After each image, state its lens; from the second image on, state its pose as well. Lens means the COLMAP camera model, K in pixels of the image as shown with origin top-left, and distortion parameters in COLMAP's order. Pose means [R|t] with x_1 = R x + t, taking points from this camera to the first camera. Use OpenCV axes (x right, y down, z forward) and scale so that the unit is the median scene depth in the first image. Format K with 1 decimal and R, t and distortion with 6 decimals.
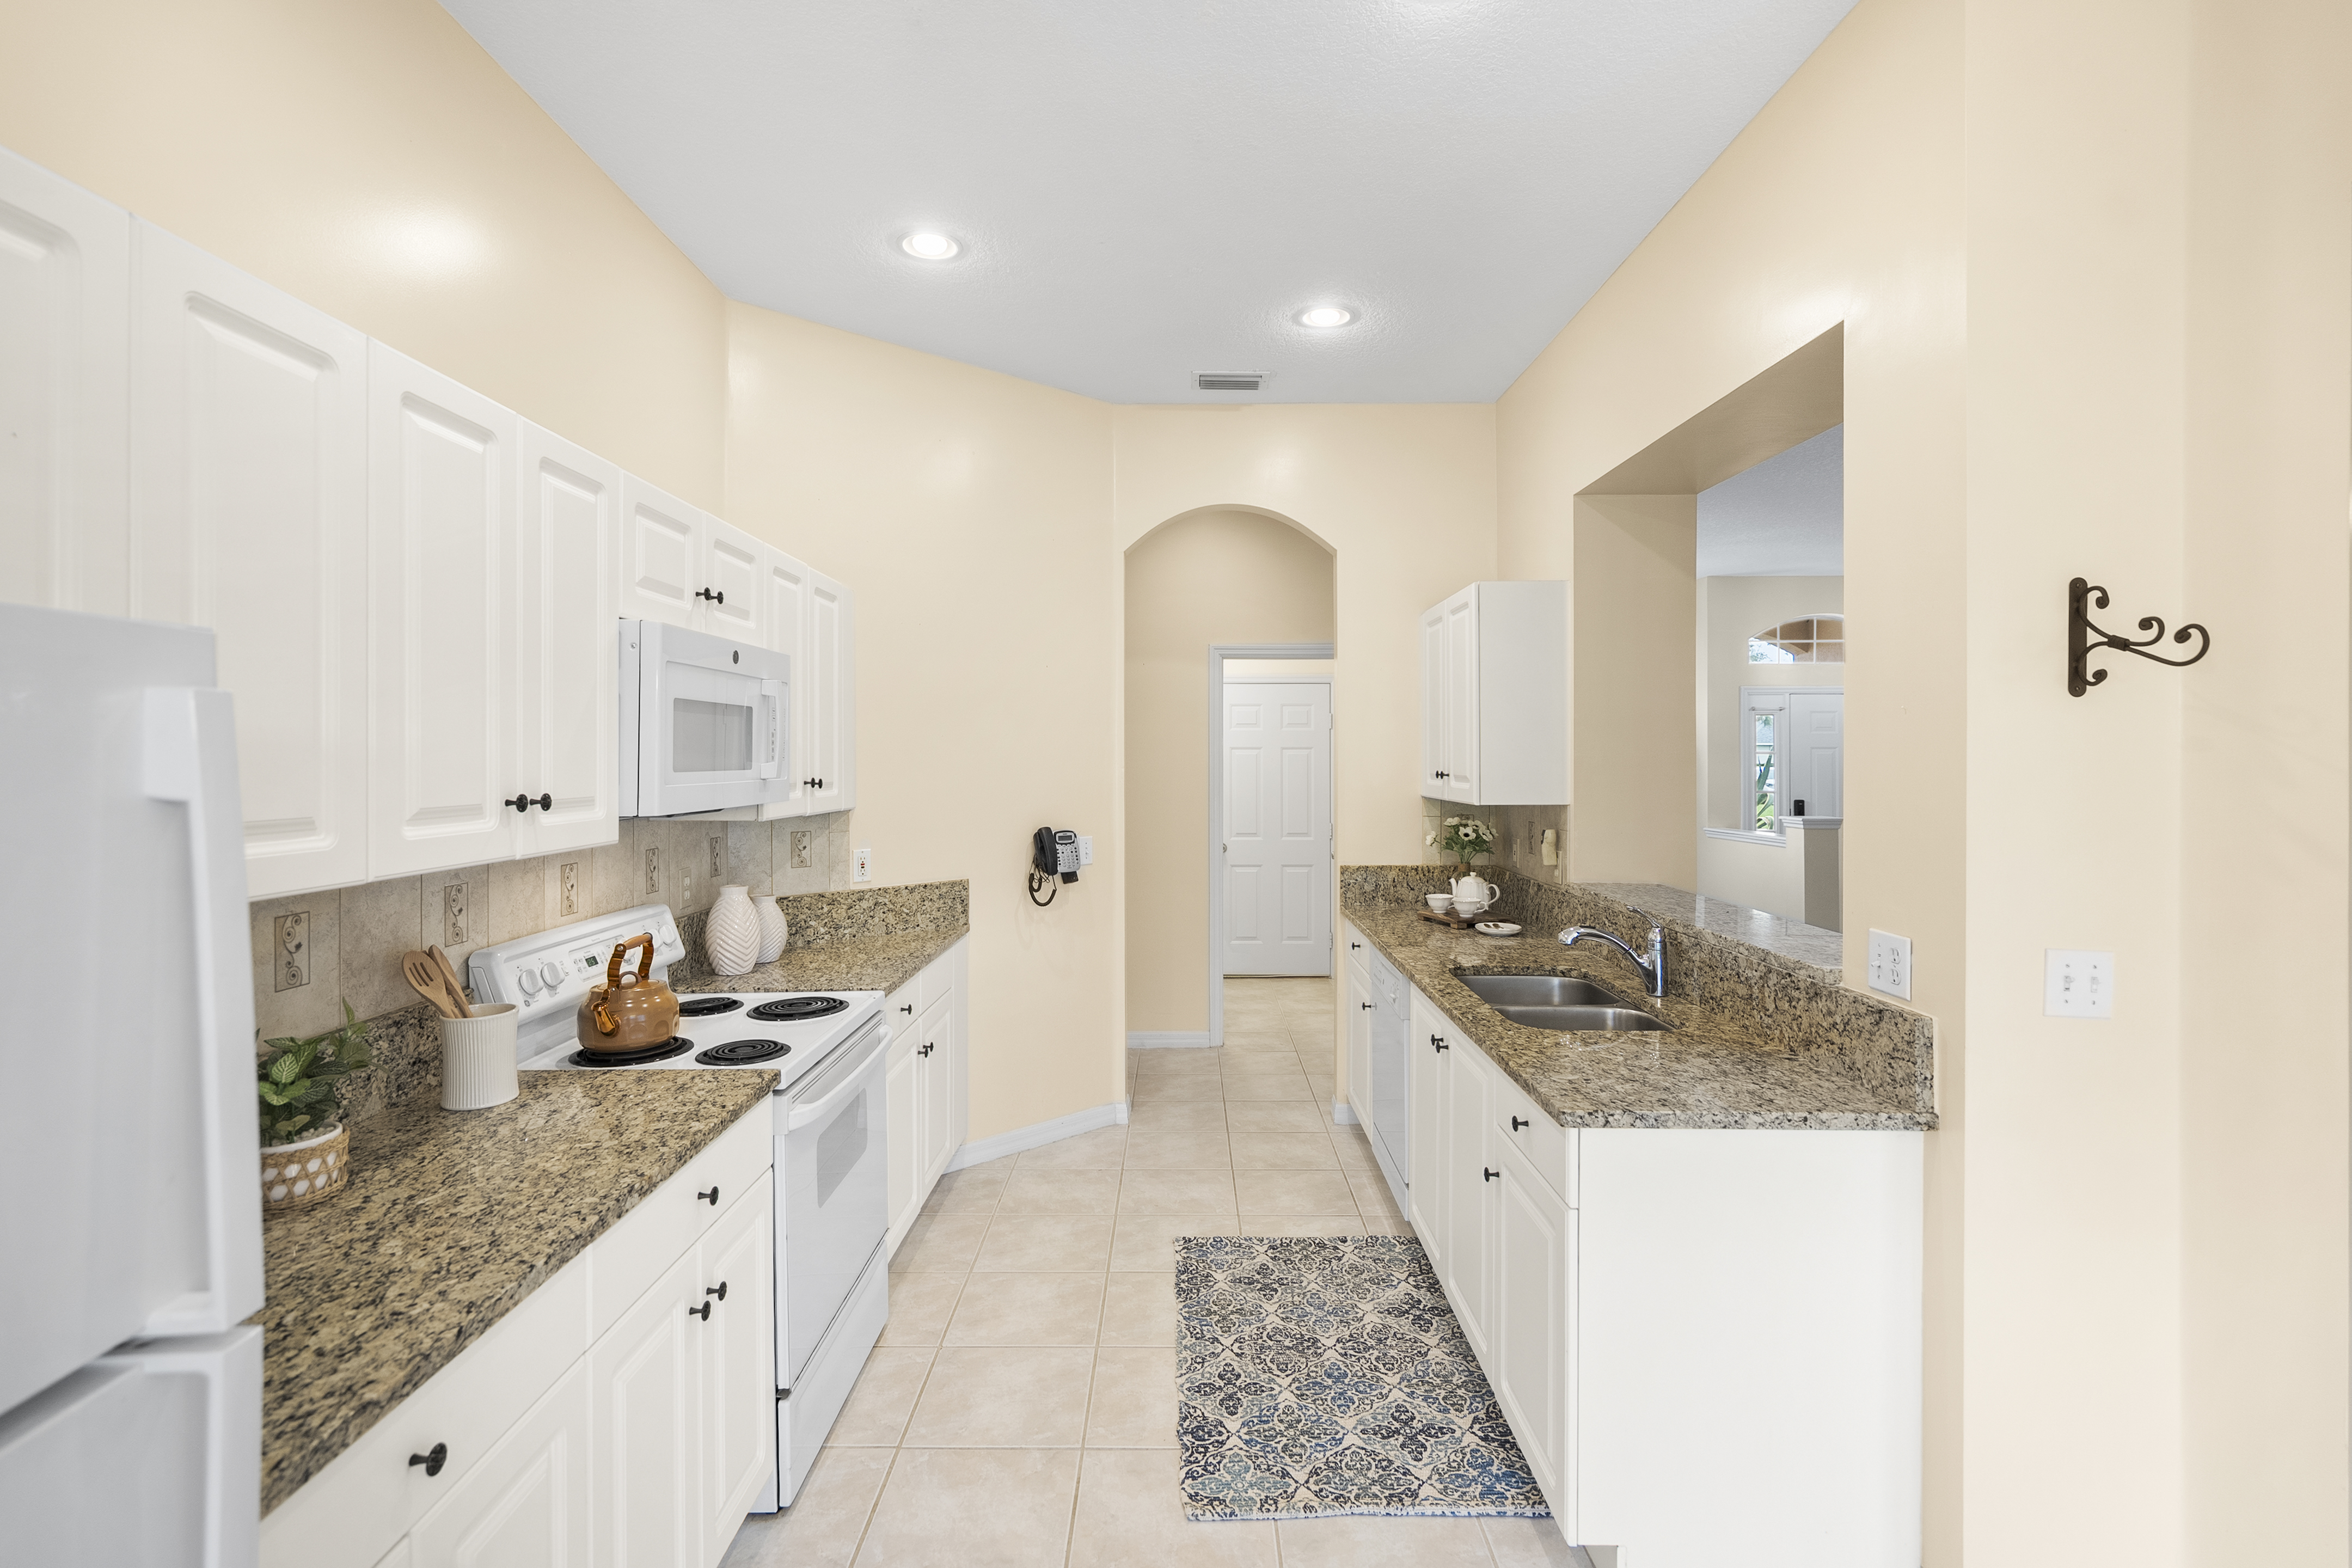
lens RADIAL K [[1074.0, 0, 1178.7], [0, 1074.0, 769.3], [0, 0, 1]] dist [-0.001985, 0.000762]
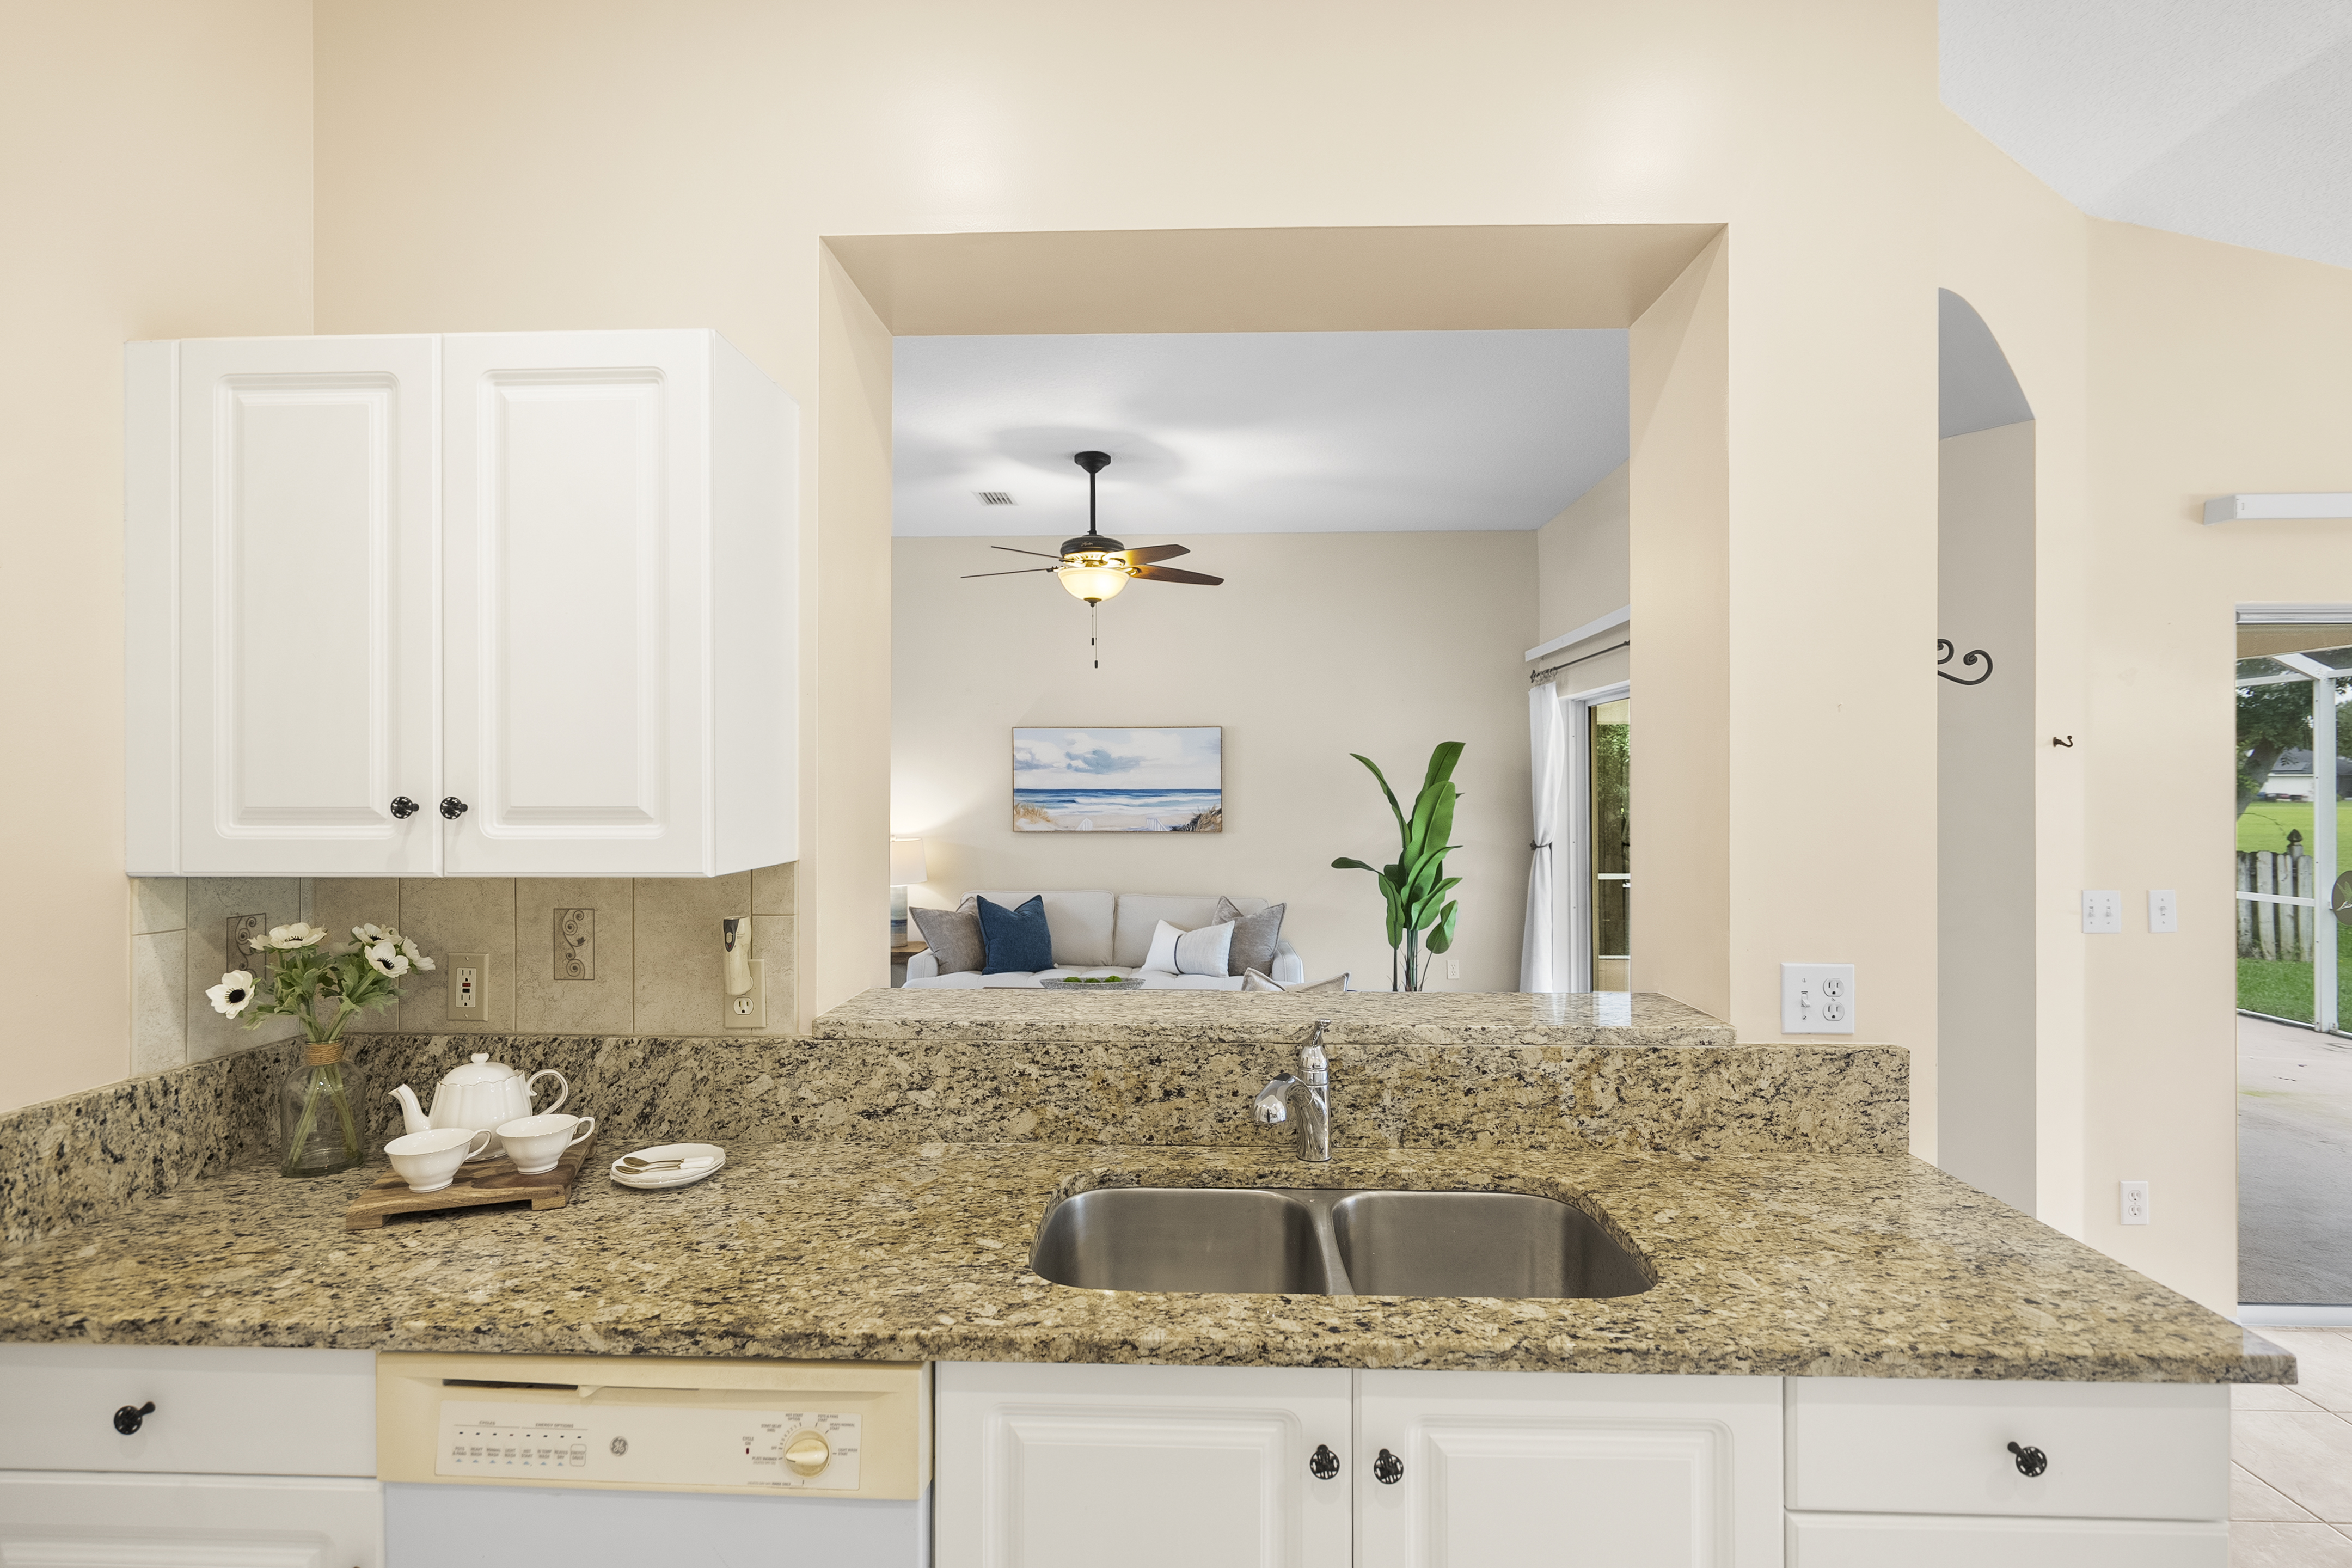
lens RADIAL K [[1074.0, 0, 1188.2], [0, 1074.0, 798.8], [0, 0, 1]] dist [-0.001985, 0.000762]
pose [[0.036154, -0.004410, 0.999336, -0.200574], [0.013227, 0.999905, 0.003934, 0.009381], [-0.999259, 0.013076, 0.036209, 1.357527]]
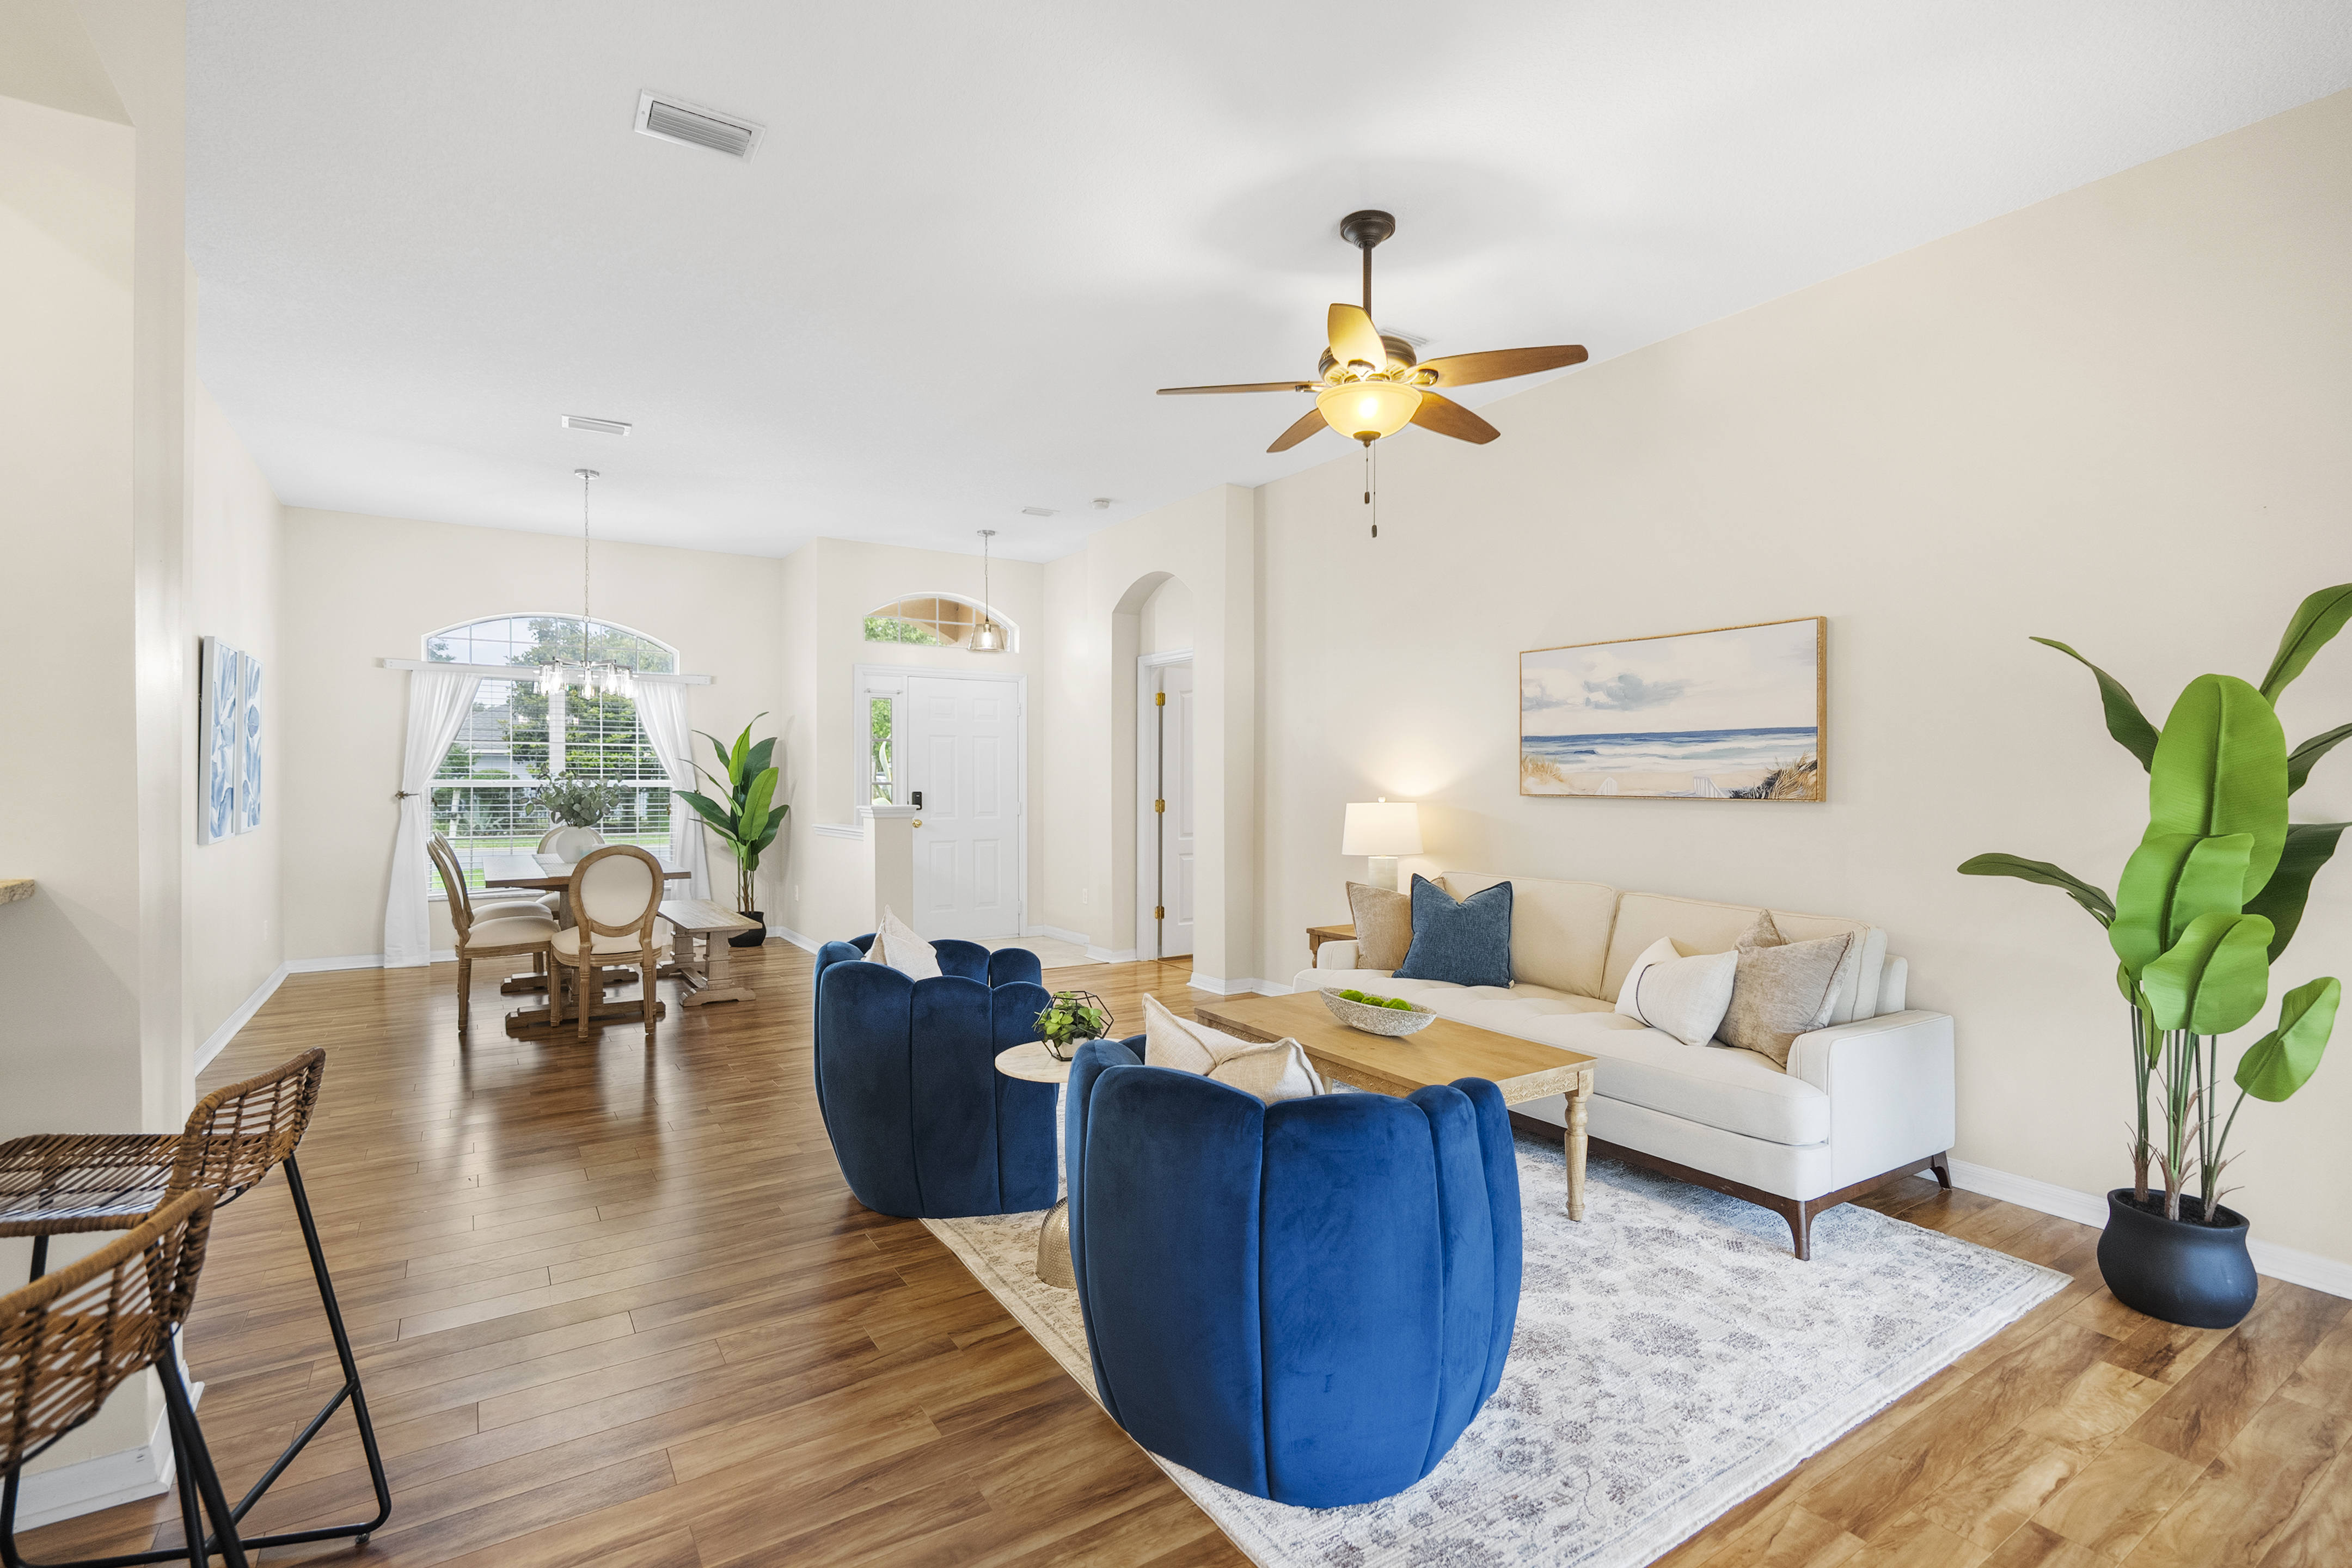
lens RADIAL K [[1074.0, 0, 1182.2], [0, 1074.0, 781.1], [0, 0, 1]] dist [-0.001985, 0.000762]
pose [[0.833629, 0.009769, 0.552239, 0.134578], [-0.003808, 0.999921, -0.011940, 0.036646], [-0.552312, 0.007851, 0.833600, 1.119746]]
